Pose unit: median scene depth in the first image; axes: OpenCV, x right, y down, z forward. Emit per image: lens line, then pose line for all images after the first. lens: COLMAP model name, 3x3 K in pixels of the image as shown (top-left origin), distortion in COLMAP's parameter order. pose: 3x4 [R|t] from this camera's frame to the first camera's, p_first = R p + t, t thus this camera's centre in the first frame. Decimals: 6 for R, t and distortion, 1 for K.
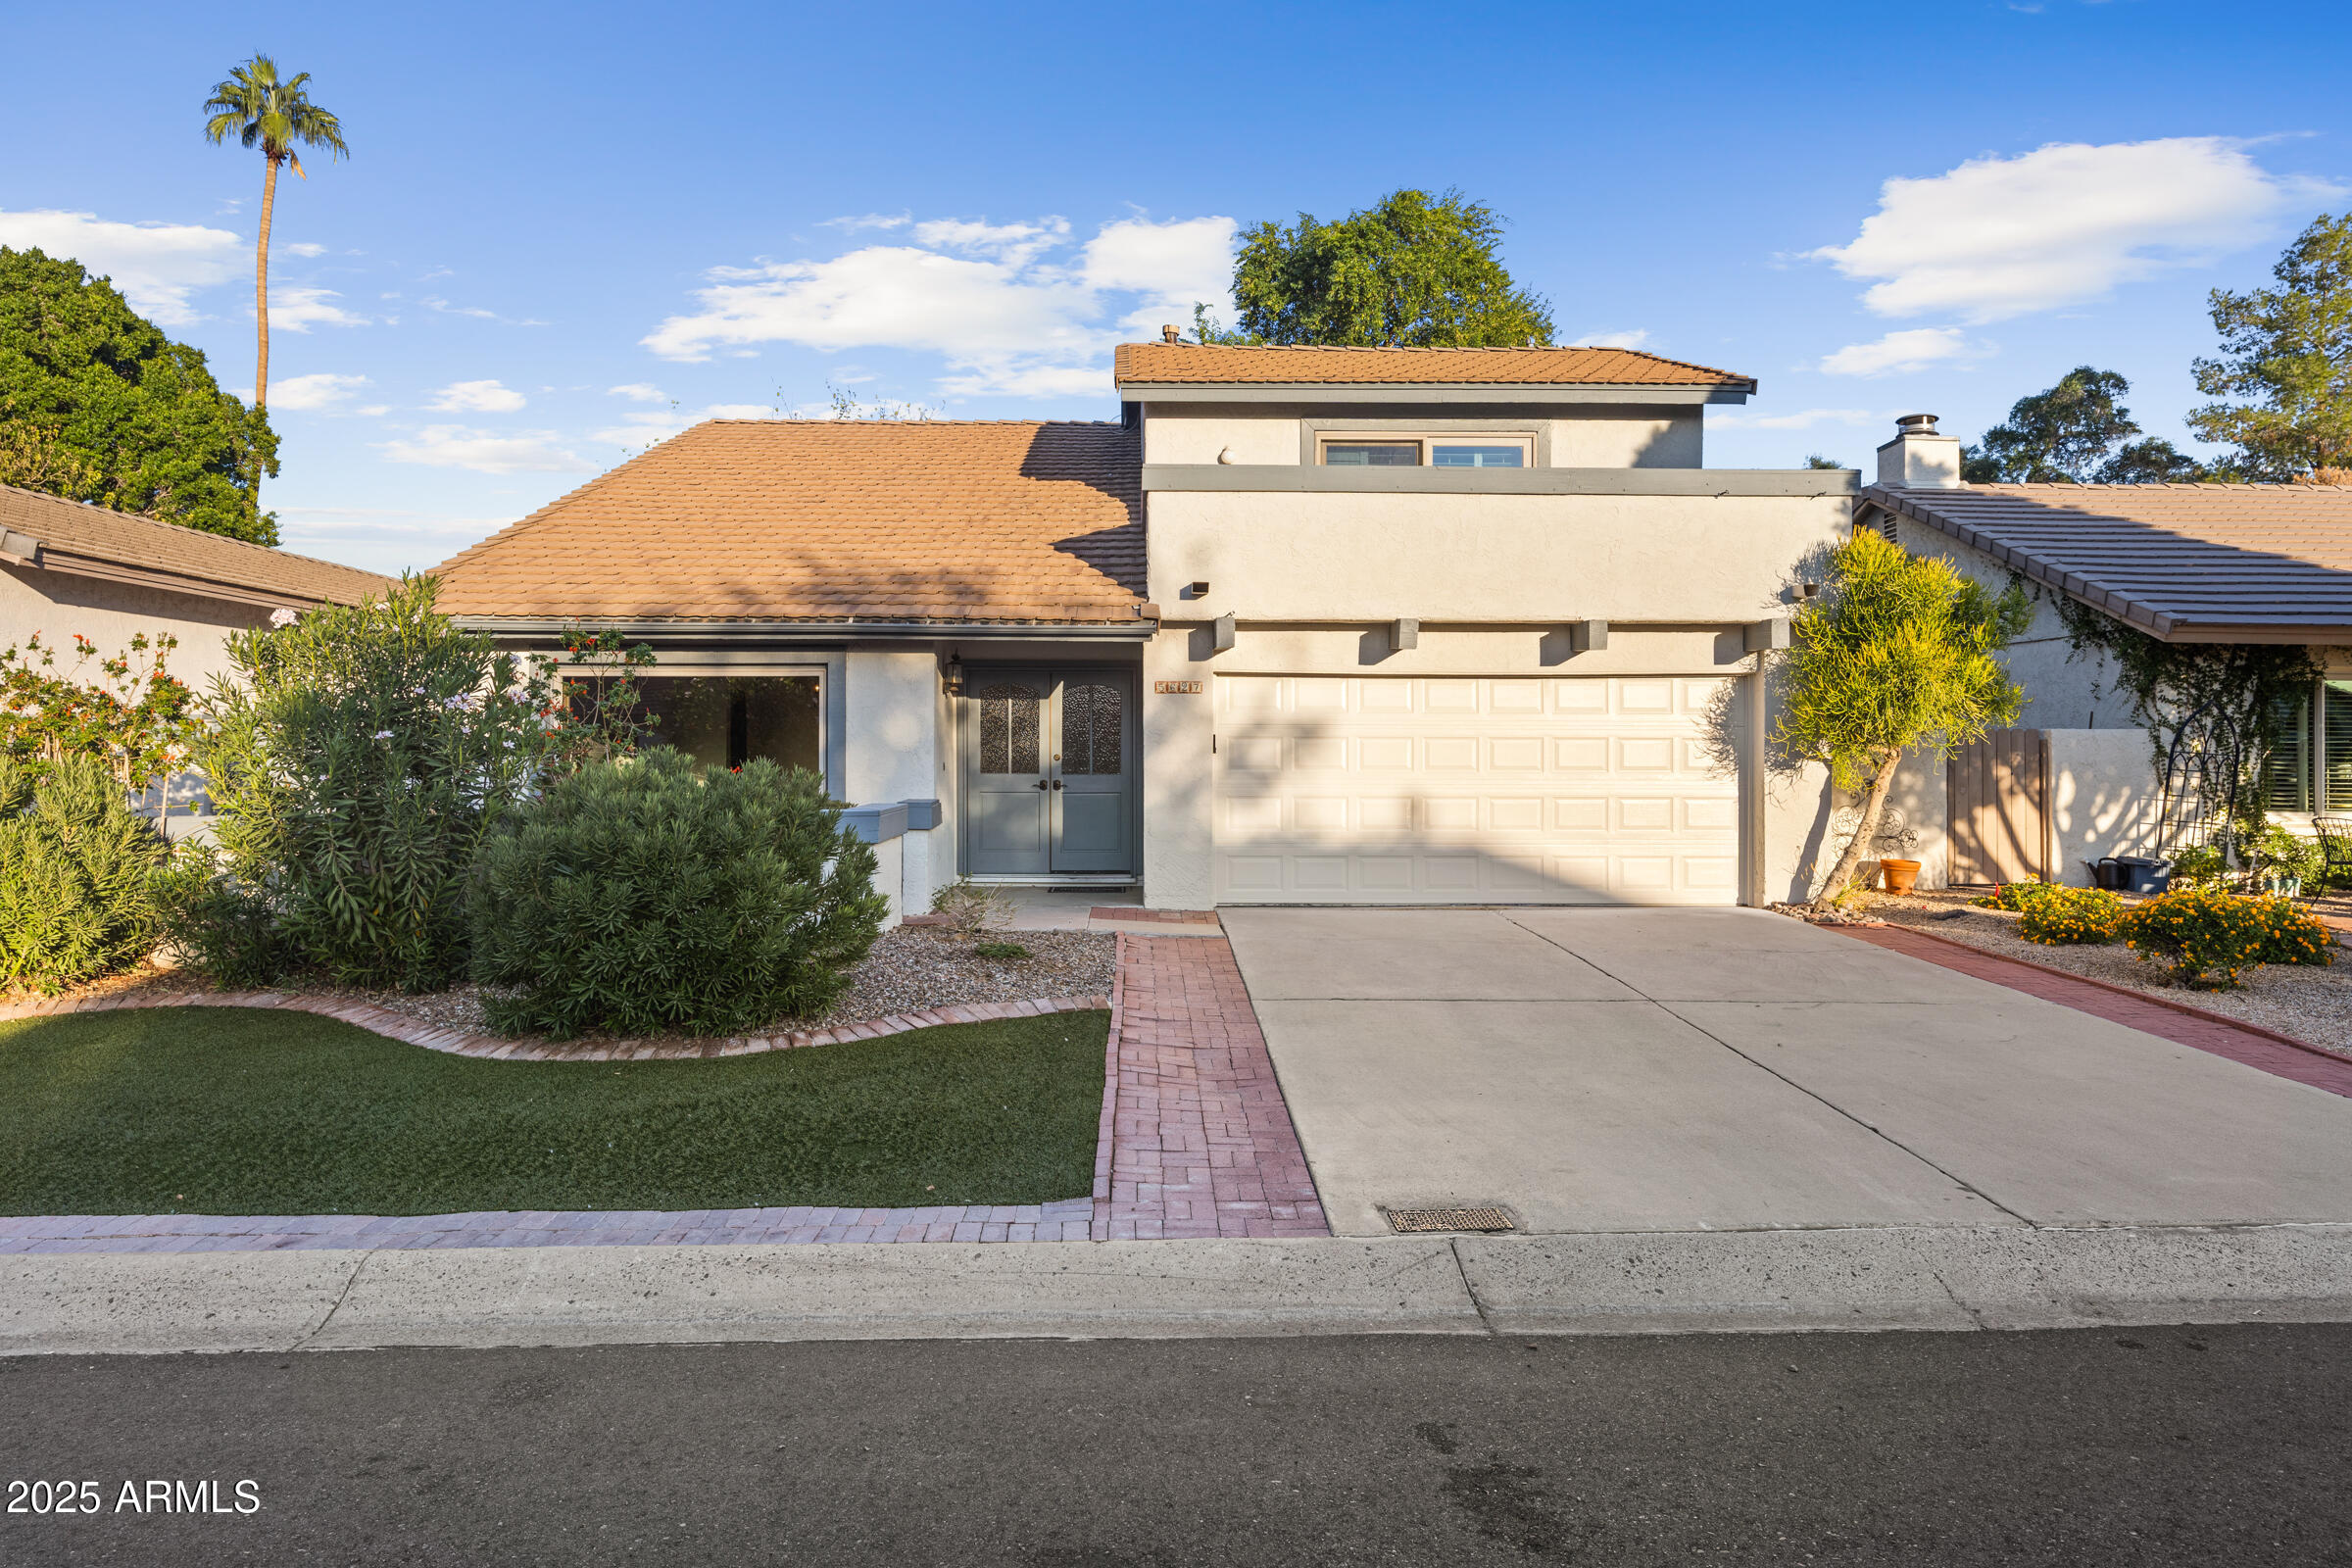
lens RADIAL K [[1477.3, 0, 1174.6], [0, 1477.3, 742.8], [0, 0, 1]] dist [0.001659, -0.000652]
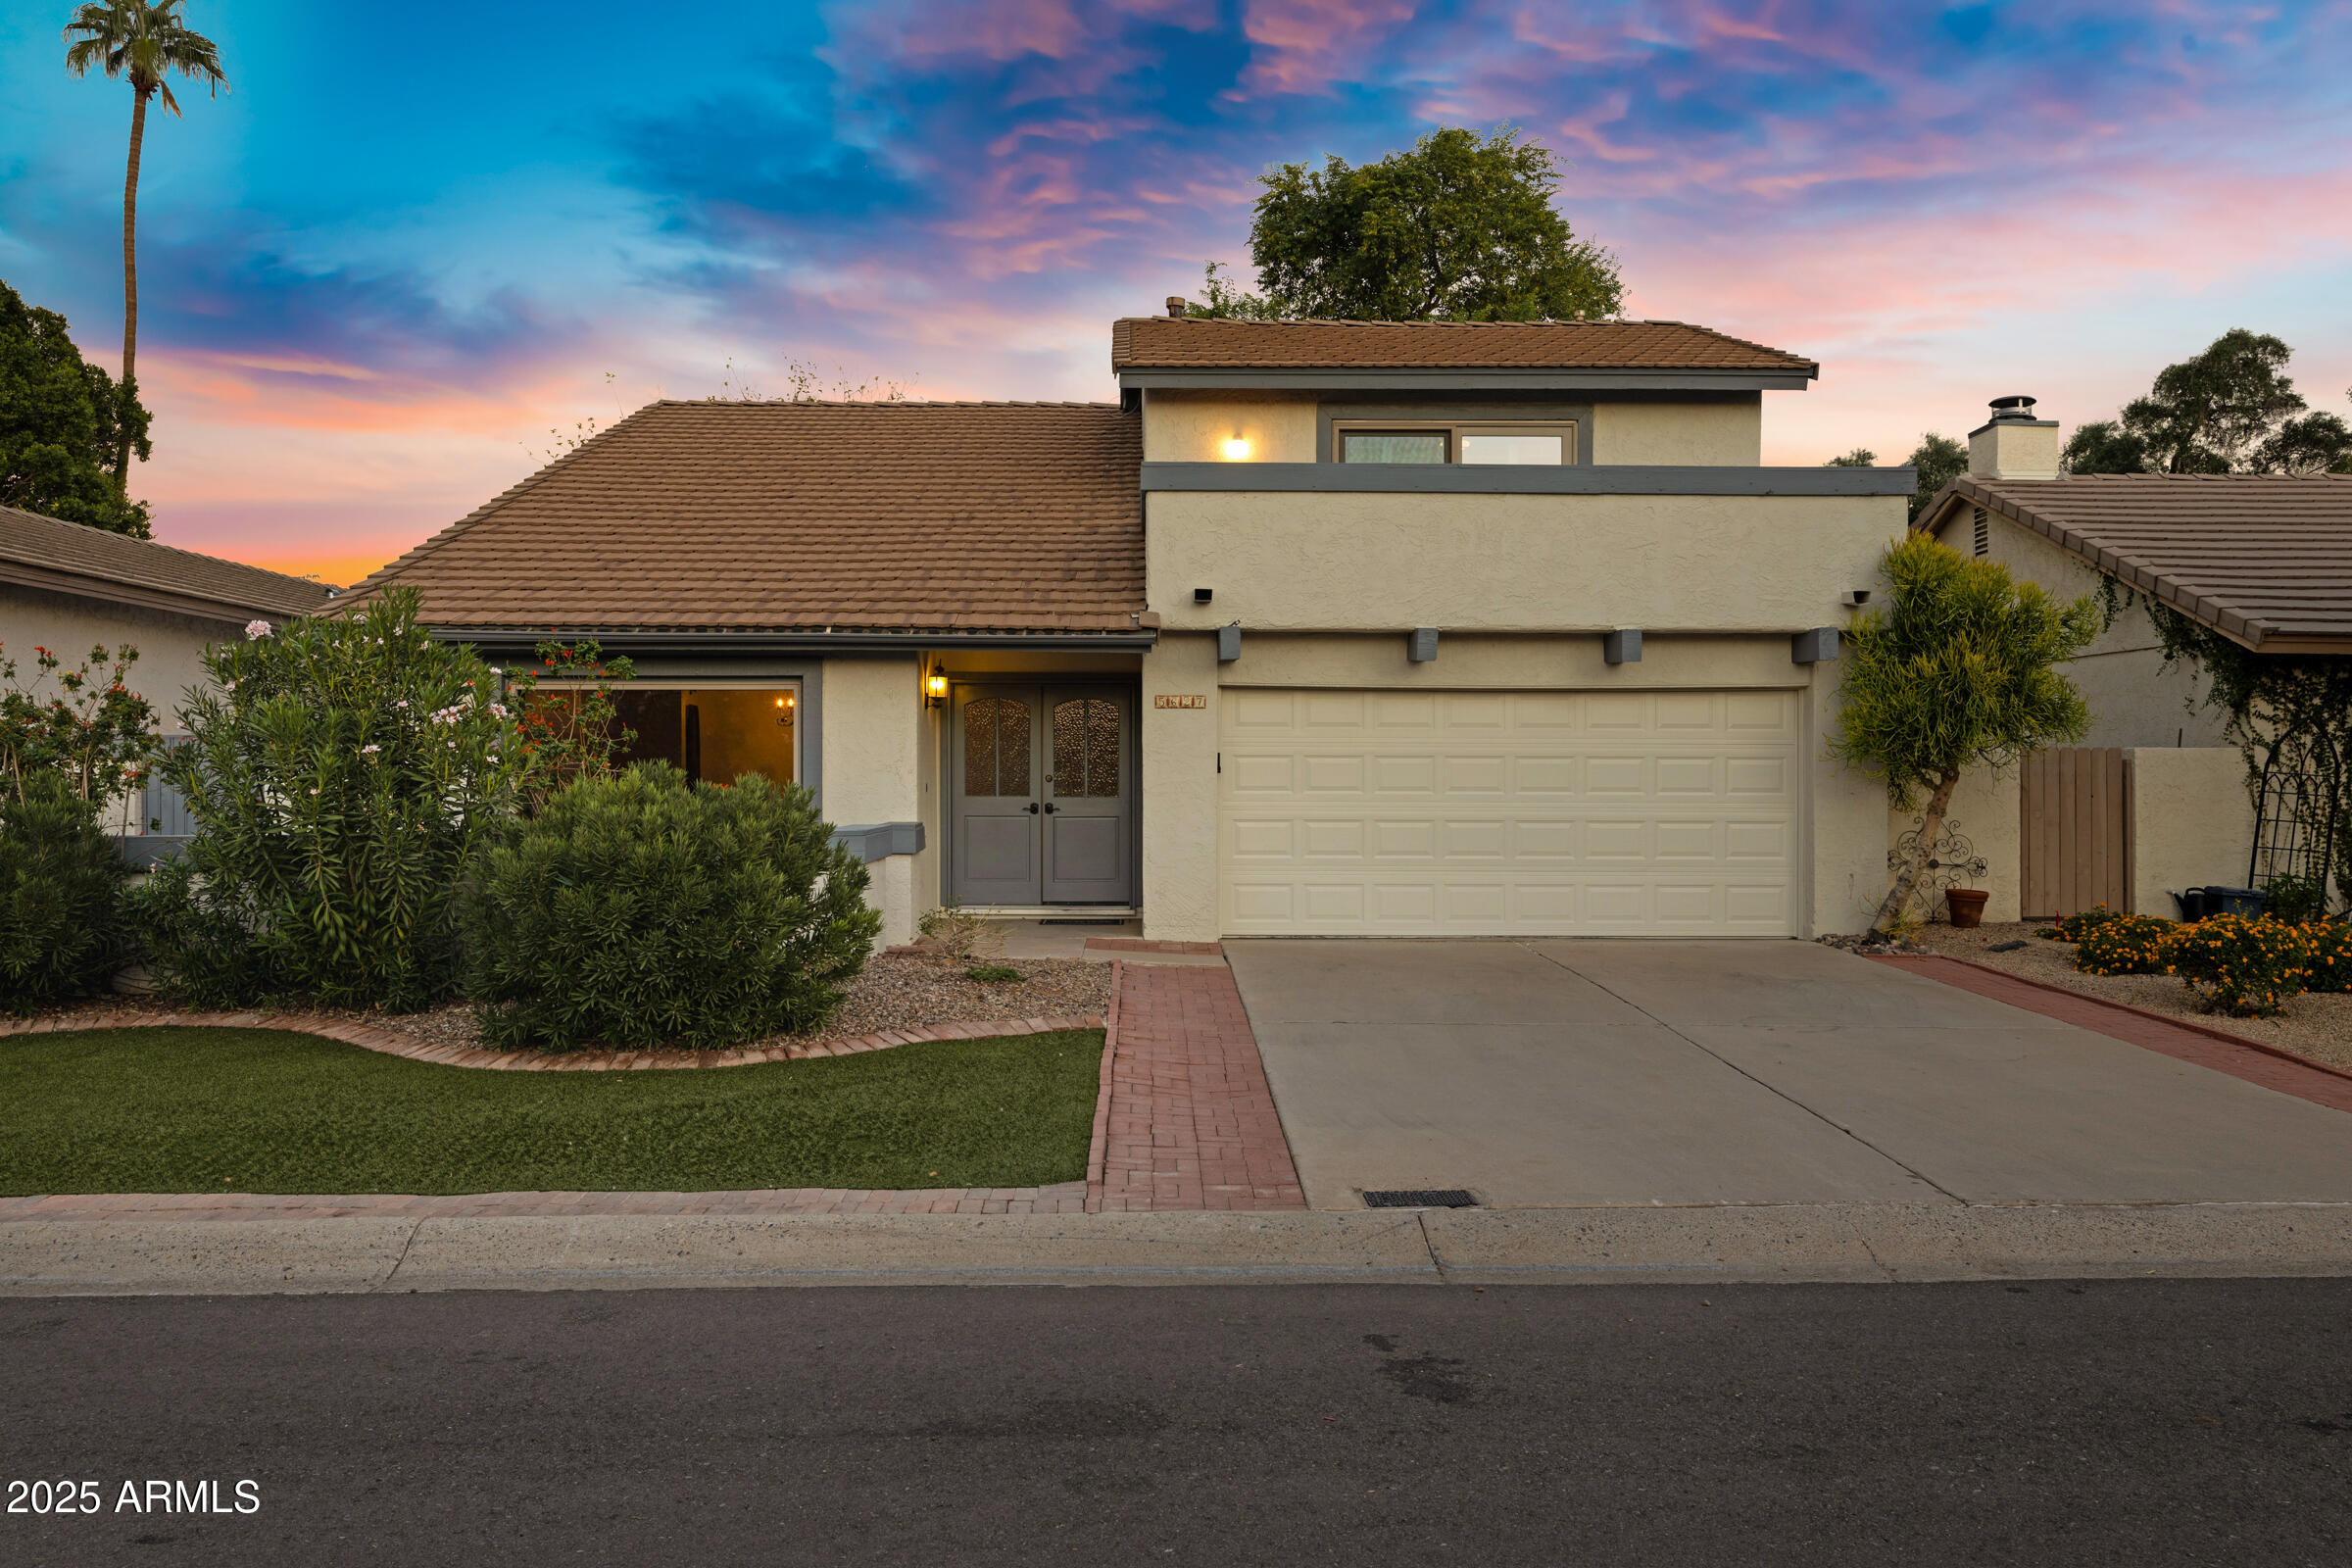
lens RADIAL K [[1772.4, 0, 1176.0], [0, 1772.4, 784.0], [0, 0, 1]] dist [0.004058, -0.003110]
pose [[0.999980, 0.000415, -0.006328, 0.009330], [-0.000365, 0.999968, 0.008007, 0.006815], [0.006331, -0.008005, 0.999948, -0.150611]]
